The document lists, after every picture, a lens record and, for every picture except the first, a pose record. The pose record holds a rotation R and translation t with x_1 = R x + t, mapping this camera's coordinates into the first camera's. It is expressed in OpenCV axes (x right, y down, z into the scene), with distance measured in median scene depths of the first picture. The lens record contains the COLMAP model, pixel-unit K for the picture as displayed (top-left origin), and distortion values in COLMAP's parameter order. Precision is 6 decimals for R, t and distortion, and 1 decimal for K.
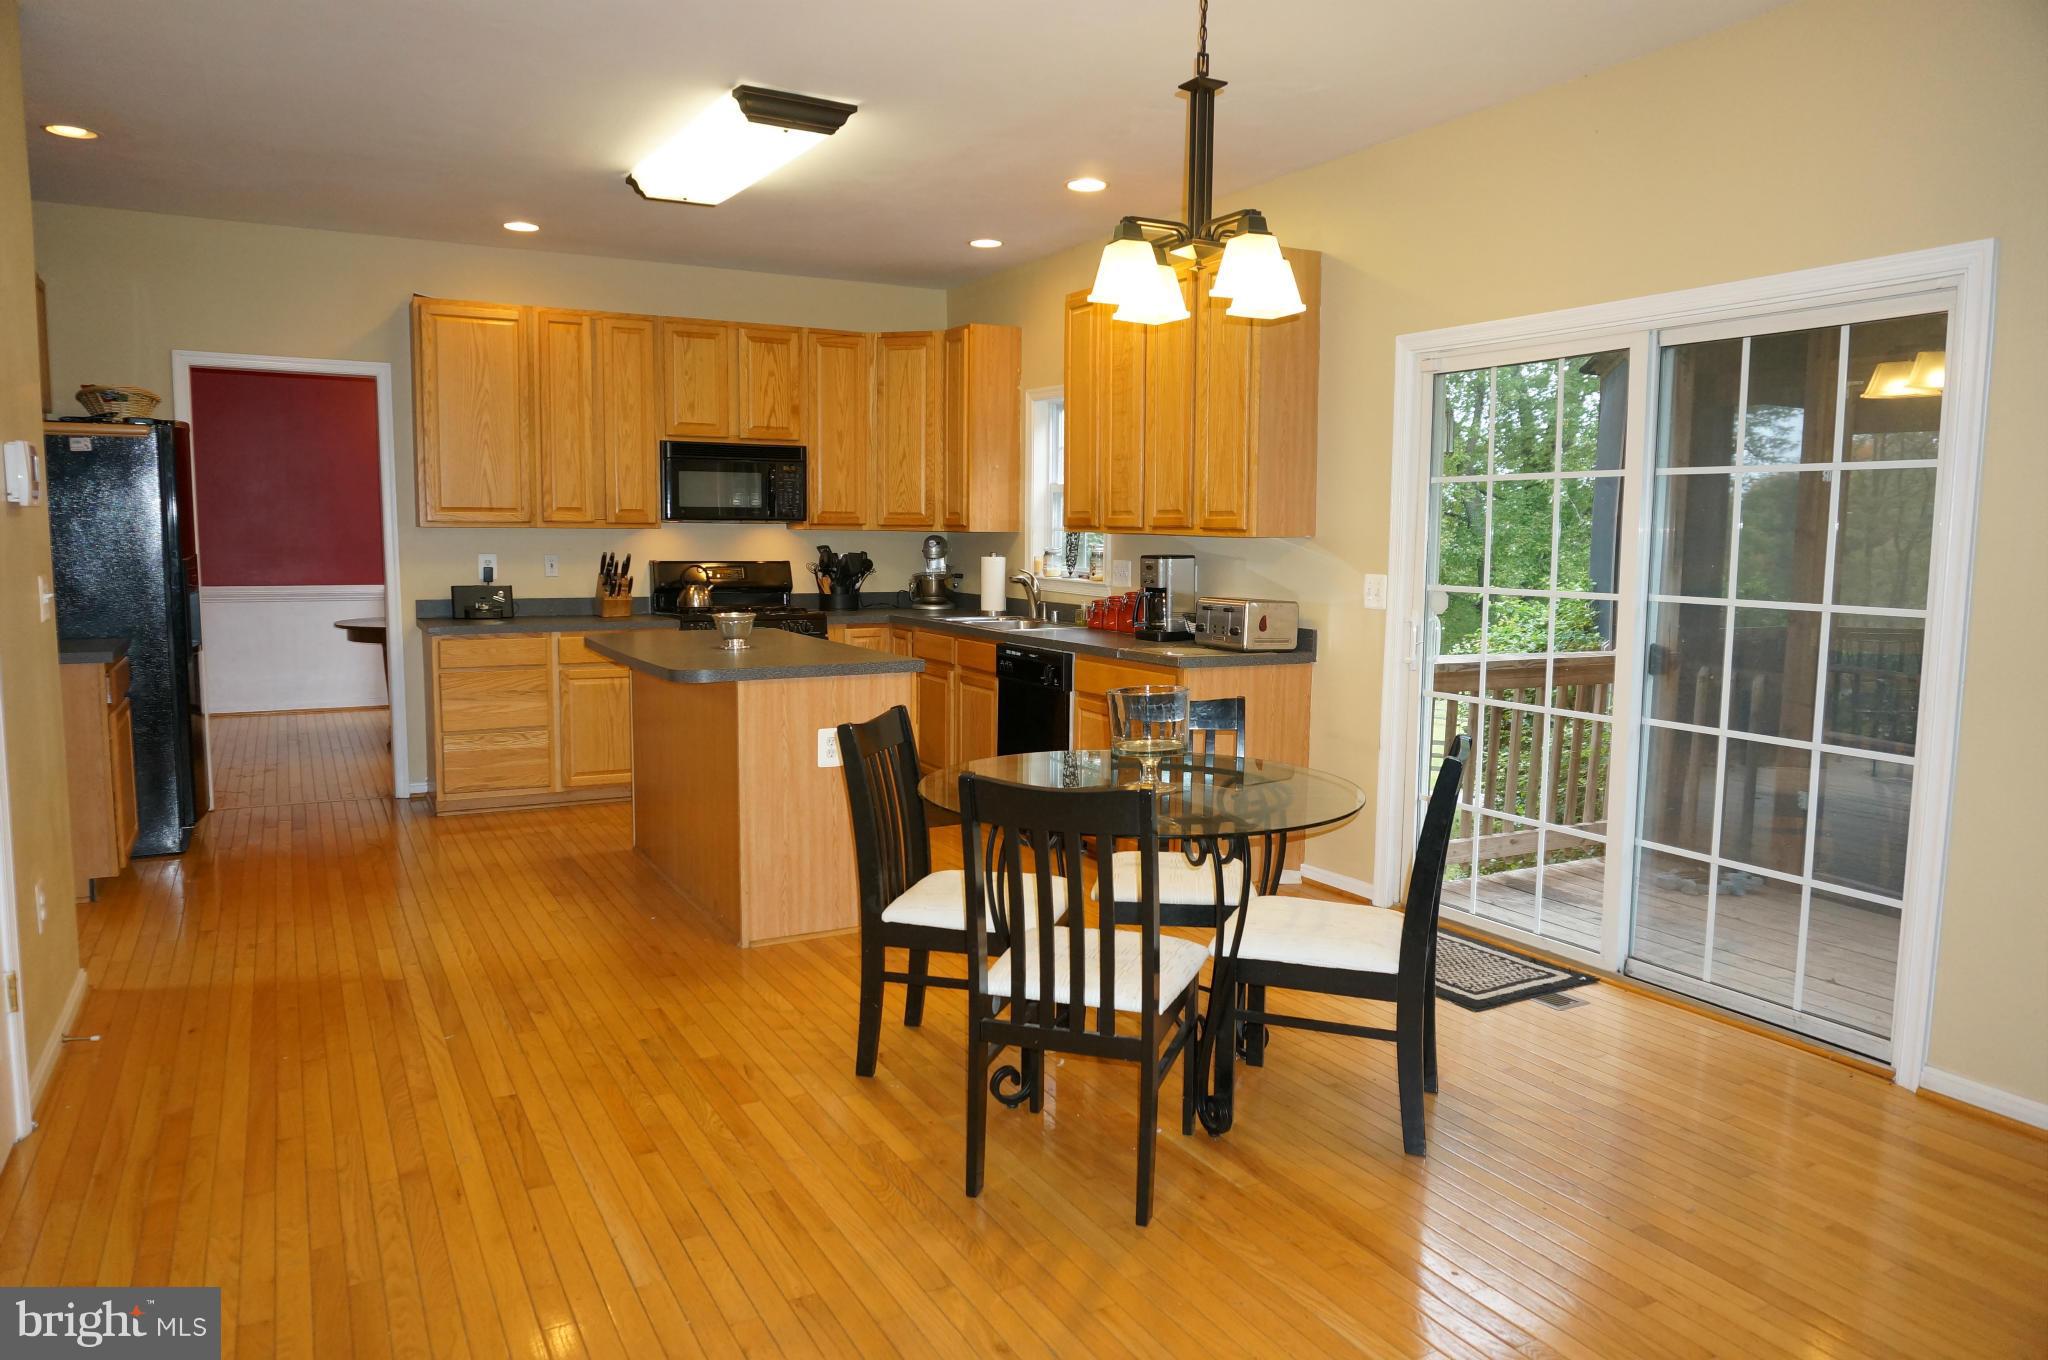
lens RADIAL K [[1360.9, 0, 1029.3], [0, 1360.9, 688.8], [0, 0, 1]] dist [-0.051760, 0.029421]
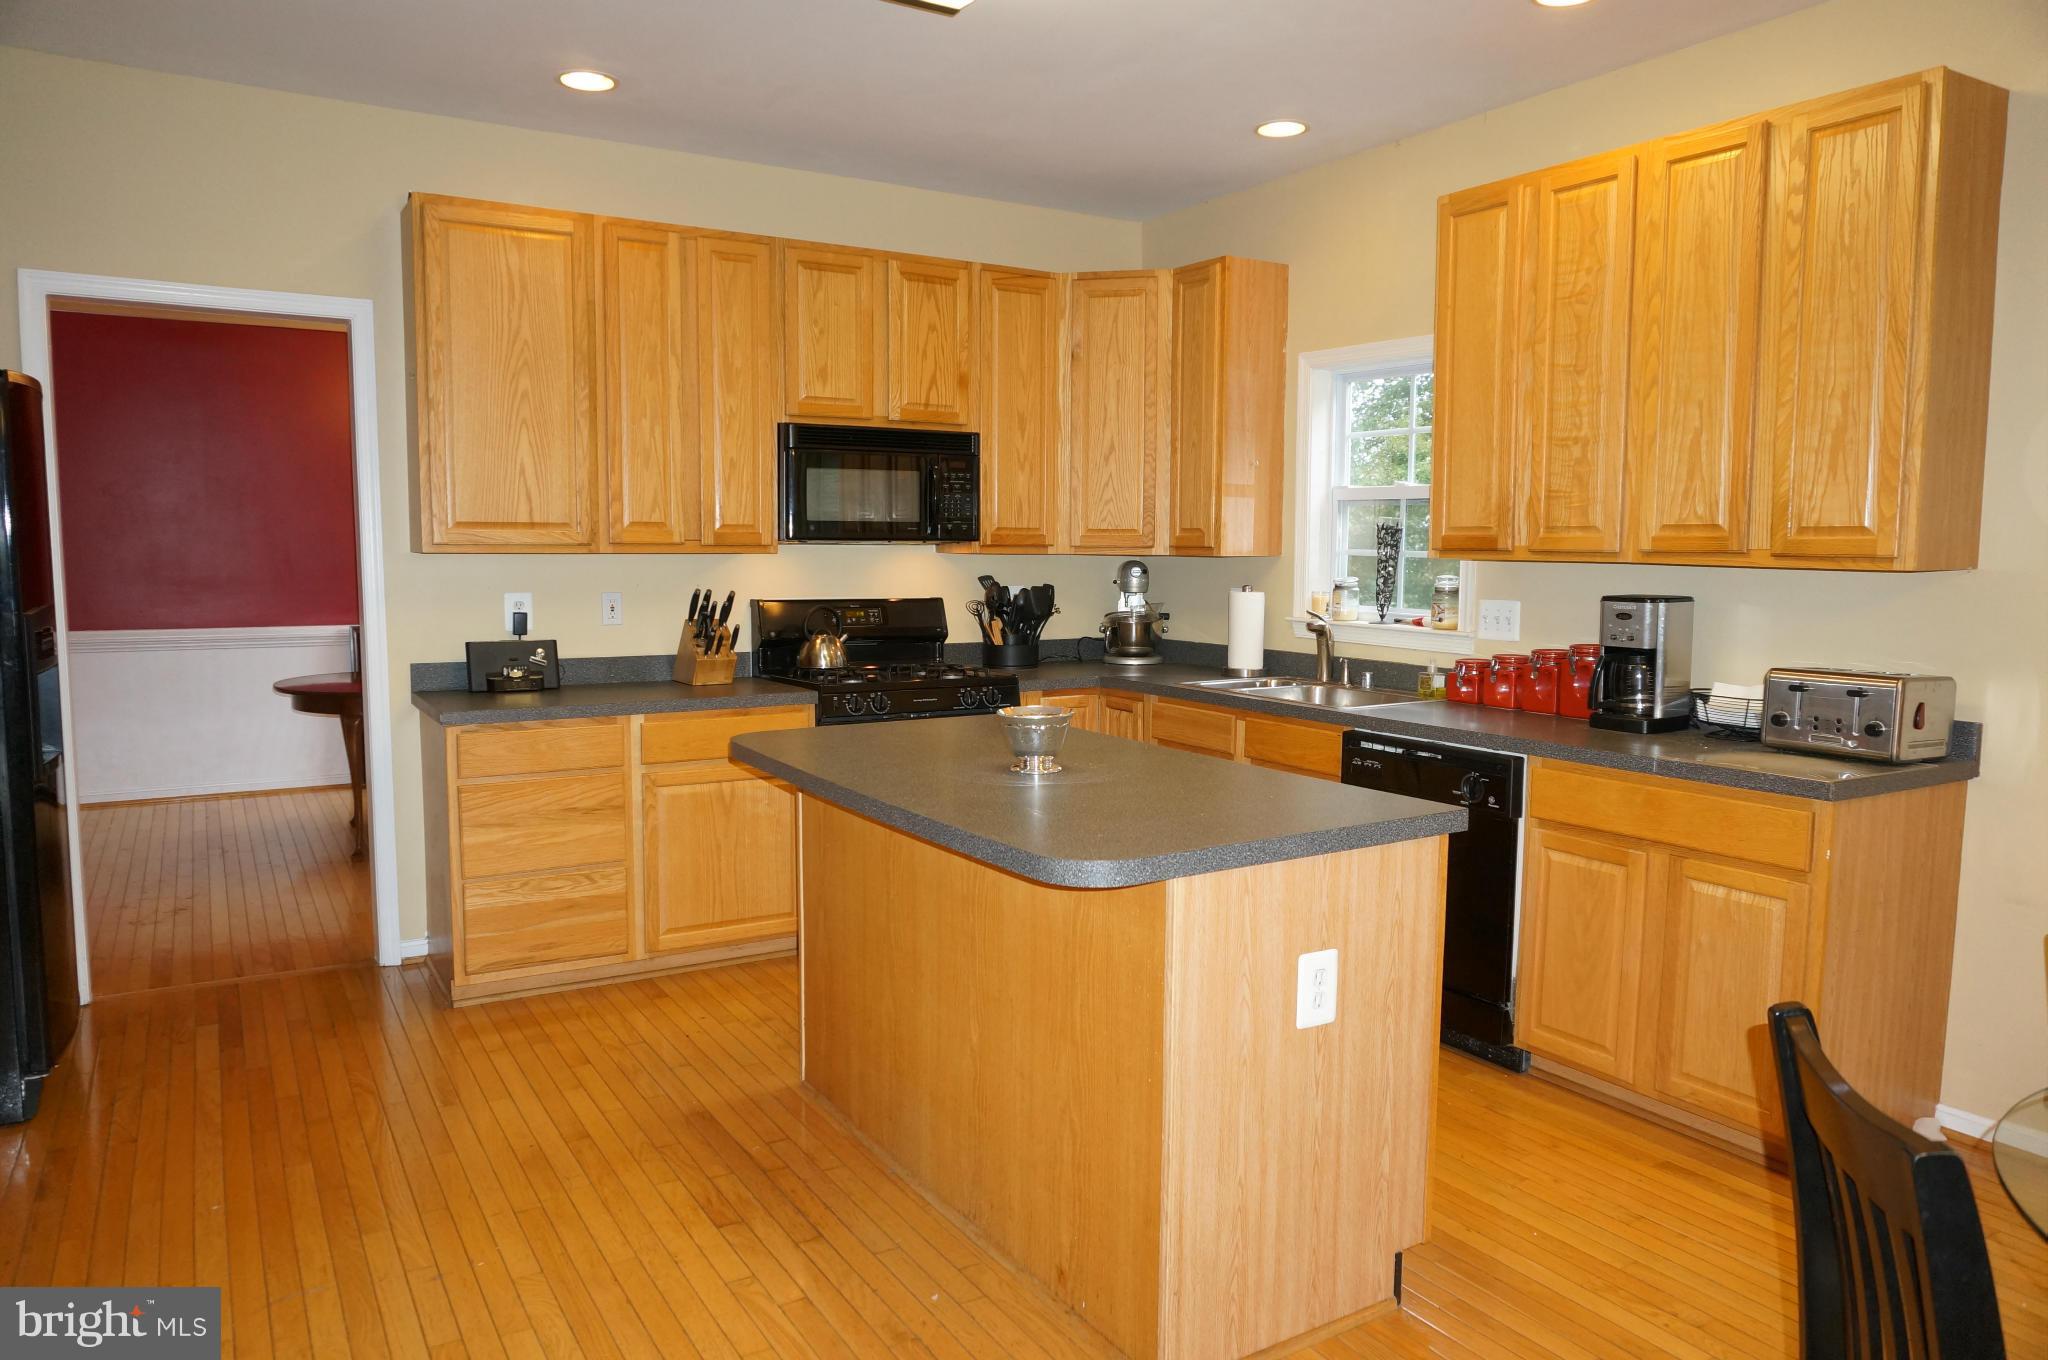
lens RADIAL K [[1360.9, 0, 1025.9], [0, 1360.9, 683.3], [0, 0, 1]] dist [-0.051760, 0.029421]
pose [[0.998842, -0.008196, 0.047406, -0.190219], [0.008914, 0.999848, -0.014958, -0.044362], [-0.047276, 0.015363, 0.998764, 0.336817]]
